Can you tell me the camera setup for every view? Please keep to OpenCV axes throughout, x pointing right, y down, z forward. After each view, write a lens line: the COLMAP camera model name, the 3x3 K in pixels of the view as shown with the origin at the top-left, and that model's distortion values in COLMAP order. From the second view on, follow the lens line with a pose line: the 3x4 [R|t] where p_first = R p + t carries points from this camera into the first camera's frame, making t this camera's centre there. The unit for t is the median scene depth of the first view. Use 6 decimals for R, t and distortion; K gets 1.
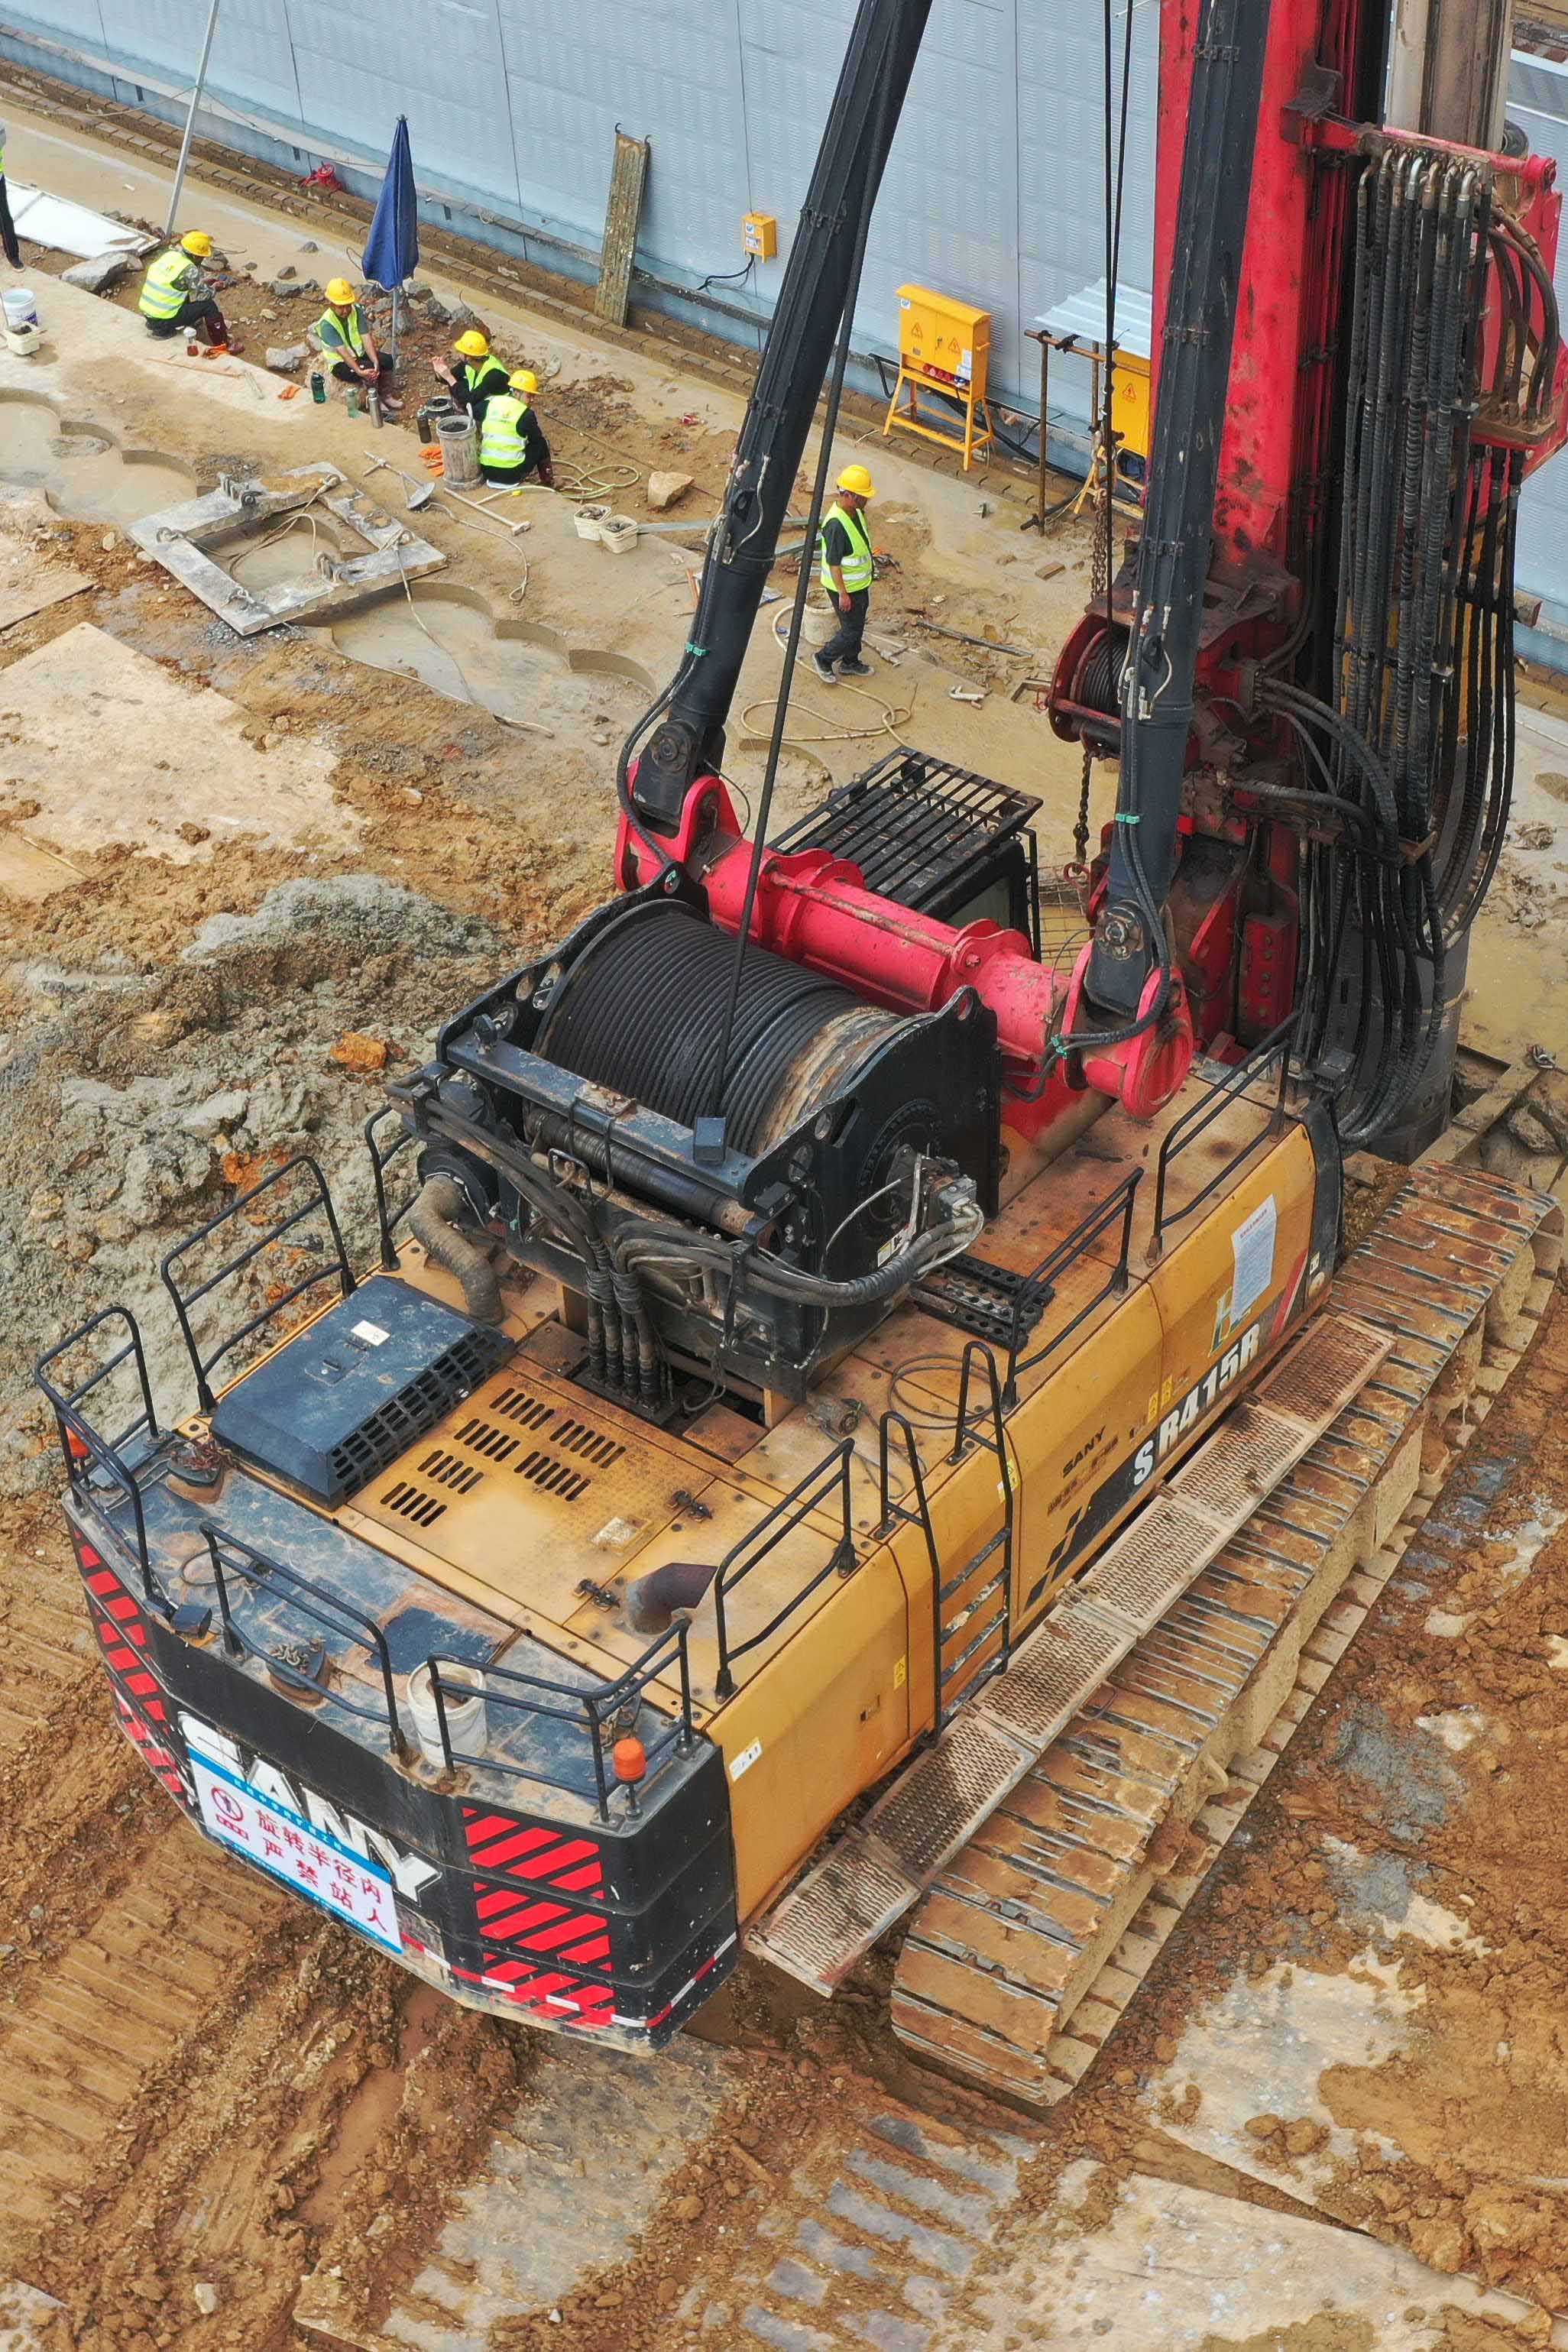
lens RADIAL K [[3359.4, 0, 903.5], [0, 3359.4, 1176.5], [0, 0, 1]] dist [0.277044, -1.650956]
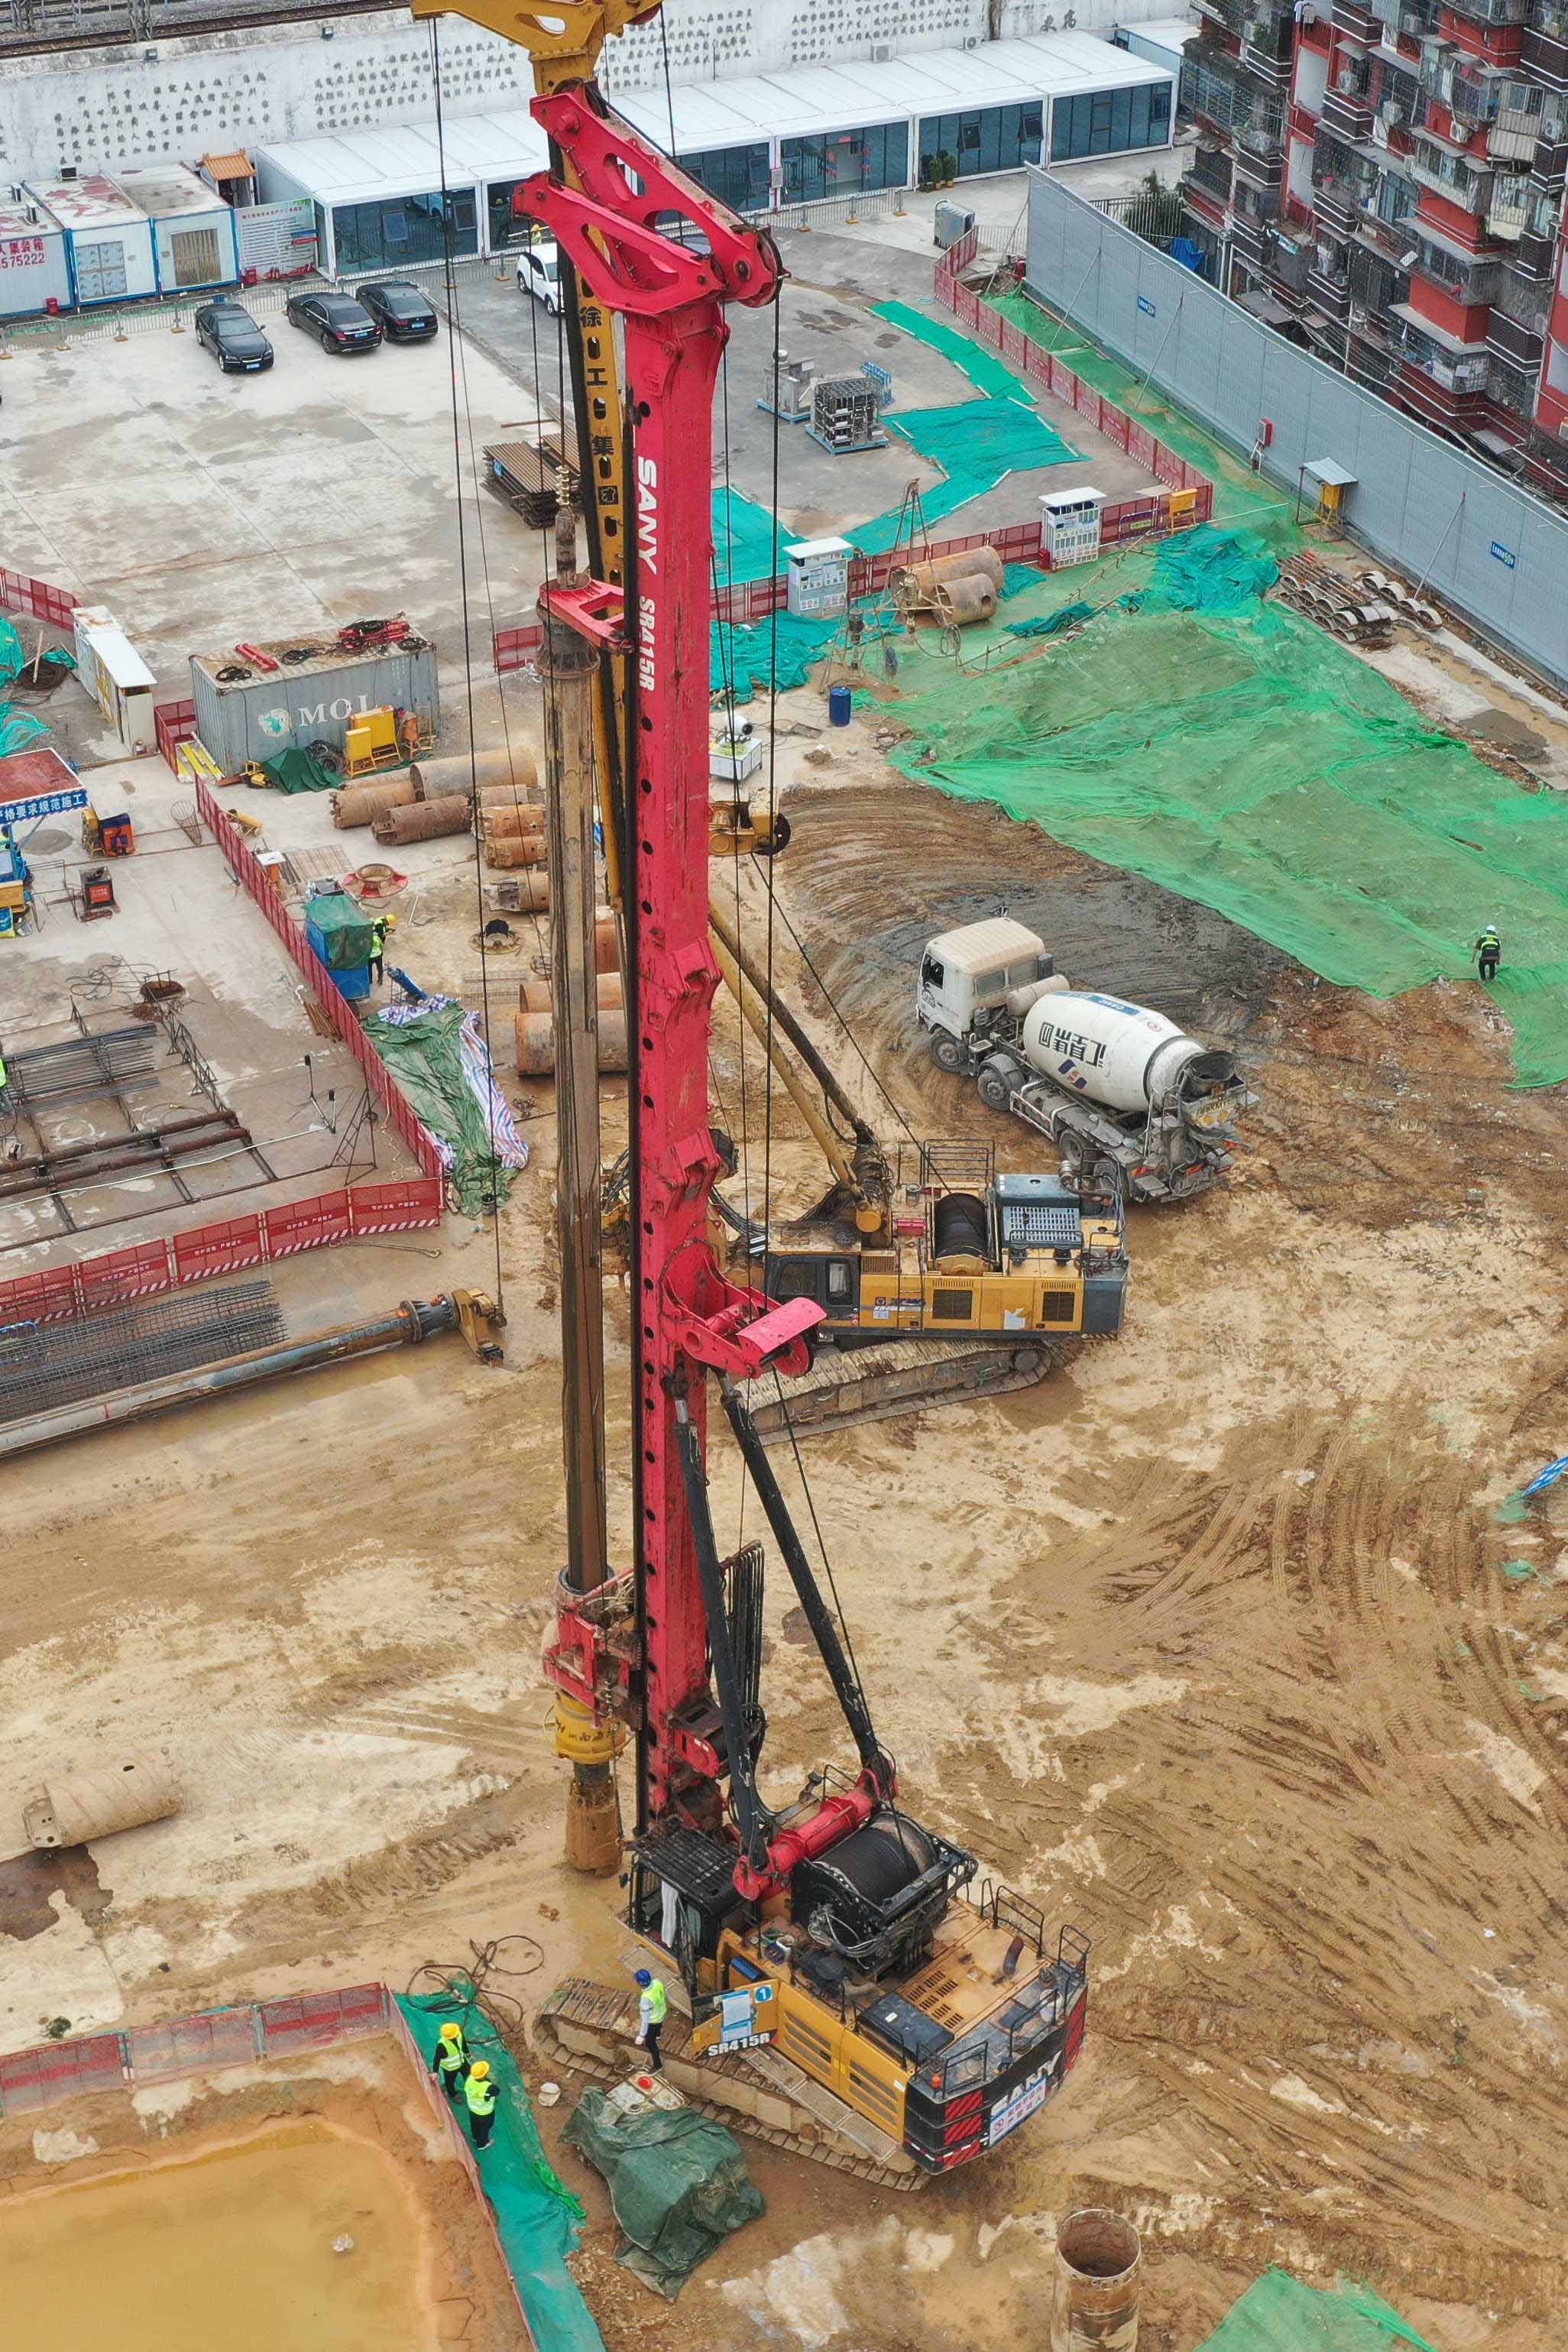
lens RADIAL K [[3268.8, 0, 734.4], [0, 3268.8, 1176.7], [0, 0, 1]] dist [-0.009570, 0.021945]
pose [[0.172019, -0.540421, 0.823623, -2.229688], [0.648446, 0.691519, 0.318308, -1.532973], [-0.741571, 0.479320, 0.469388, -0.680411]]
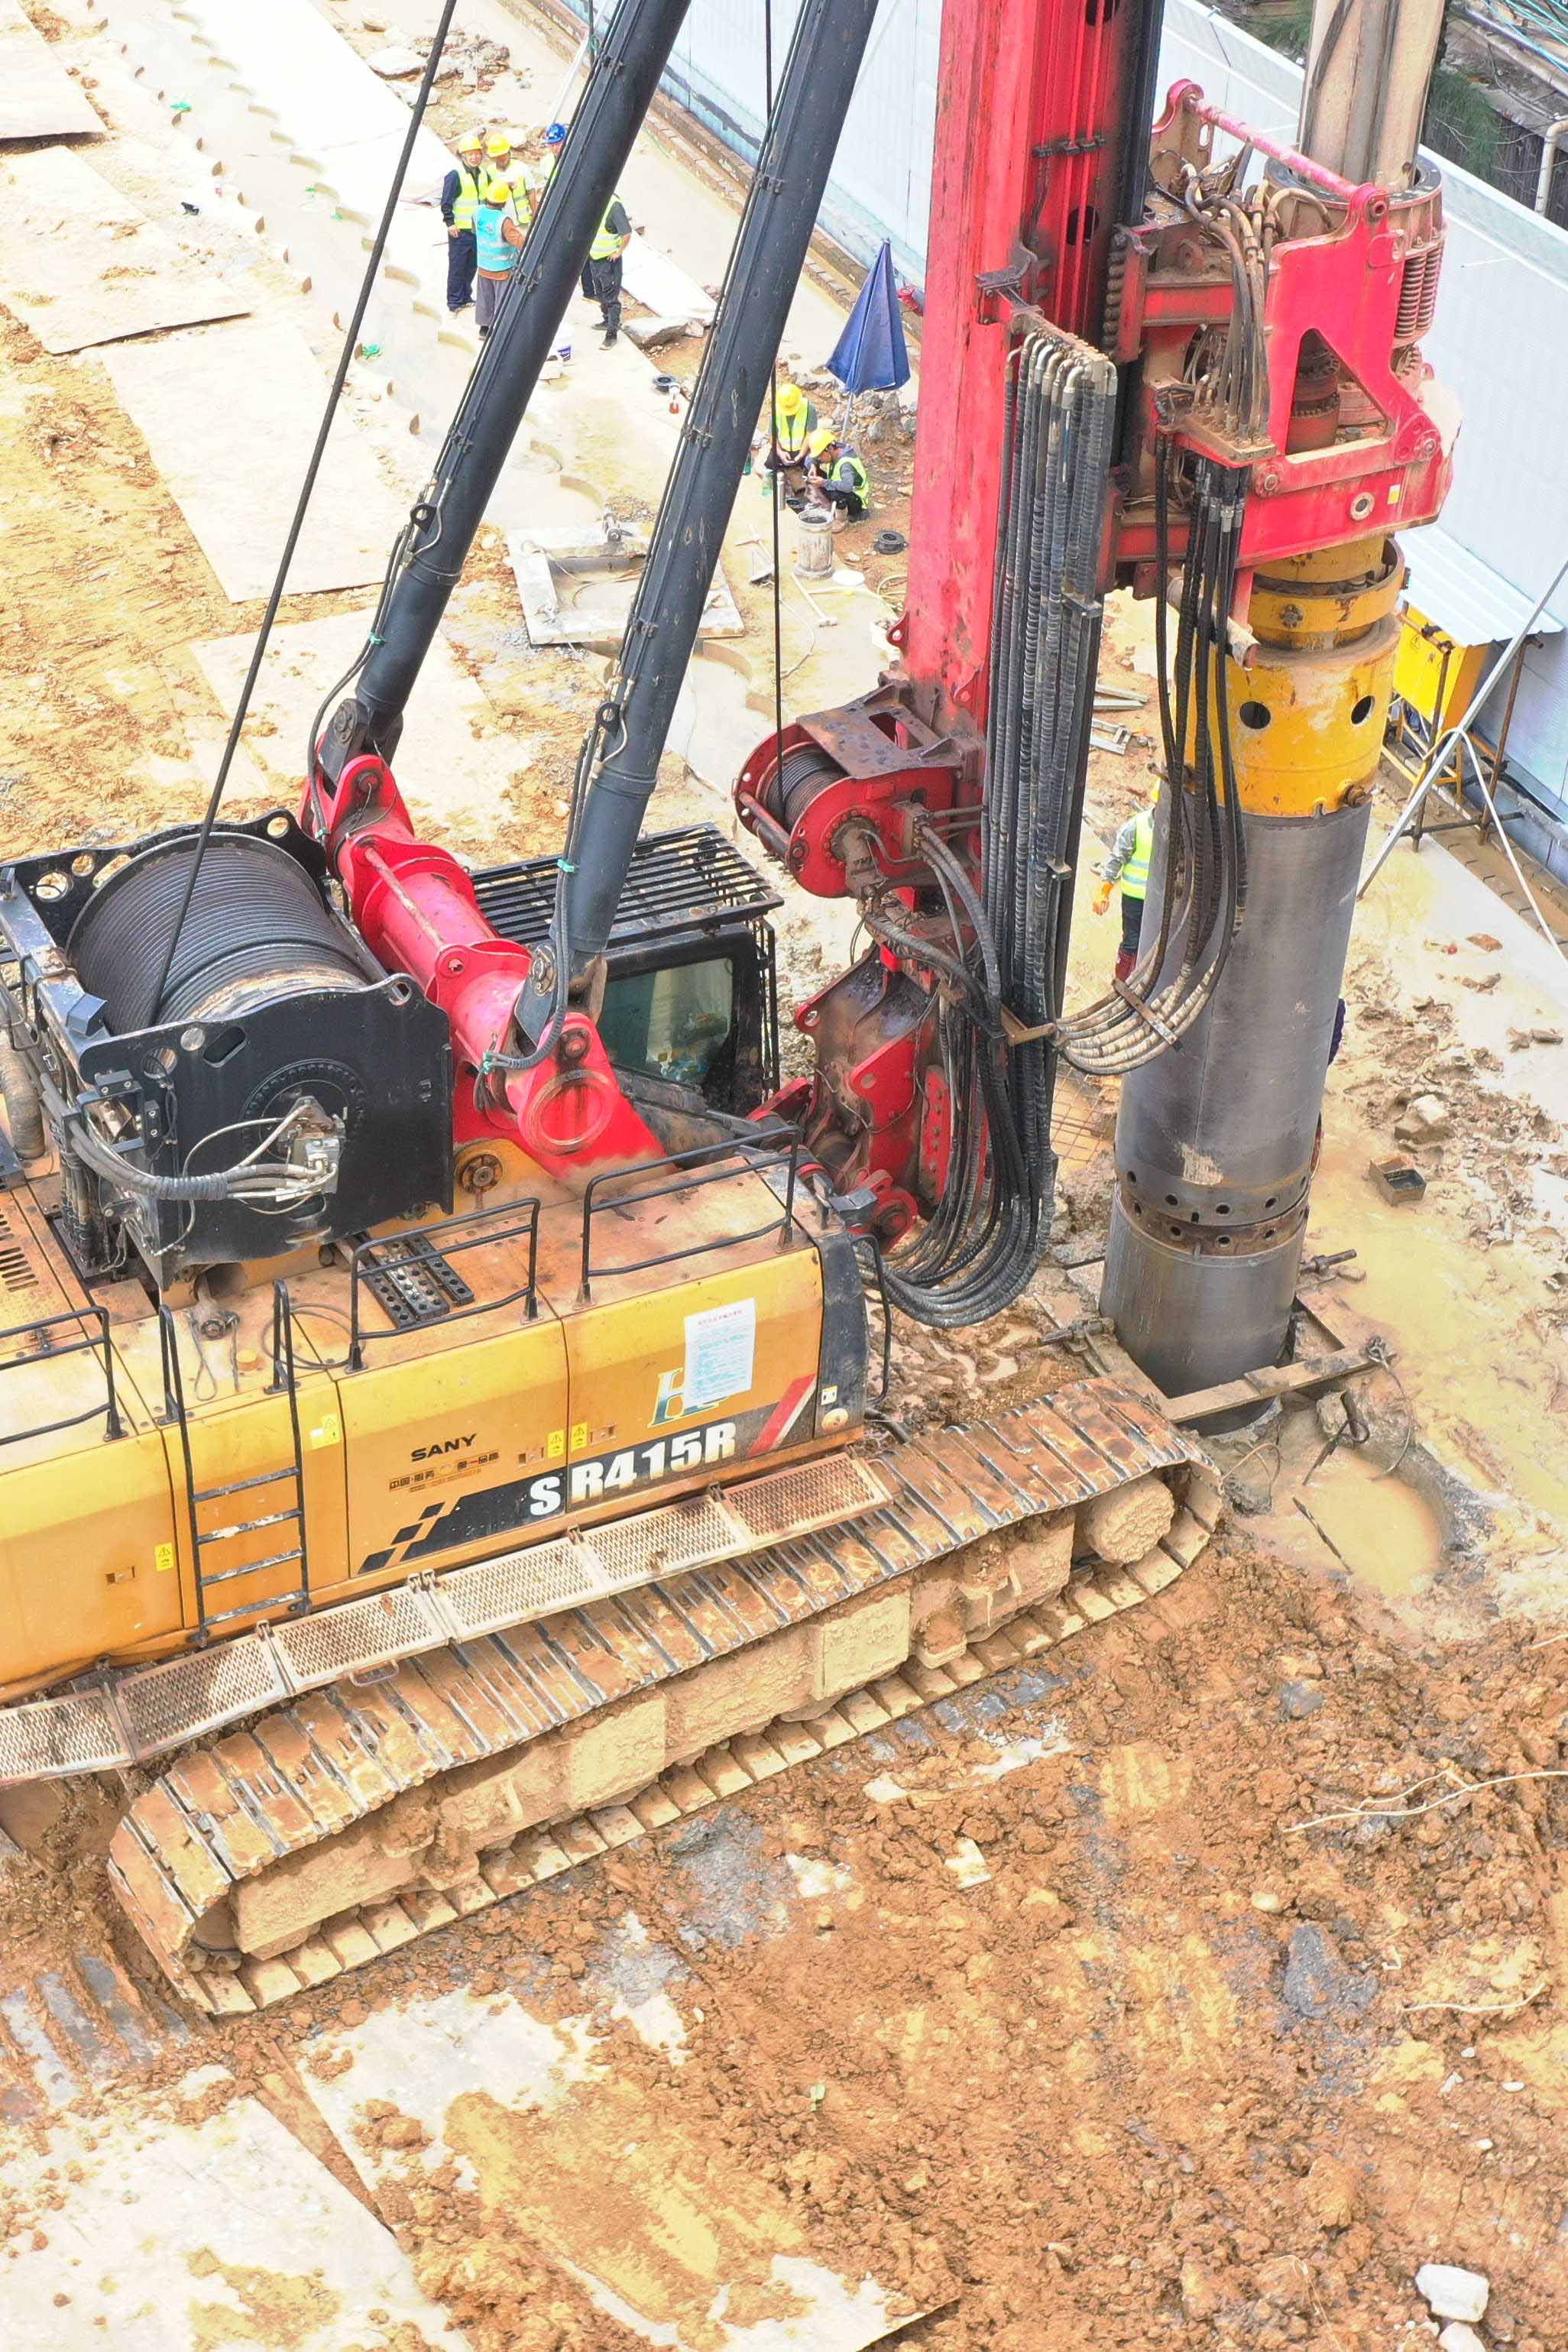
lens RADIAL K [[3415.3, 0, 668.7], [0, 3415.3, 1174.3], [0, 0, 1]] dist [-0.003760, -0.048271]
pose [[0.878552, 0.315651, -0.358484, 0.479401], [-0.337269, 0.941405, 0.002363, -0.025875], [0.338225, 0.118829, 0.933533, 0.011886]]
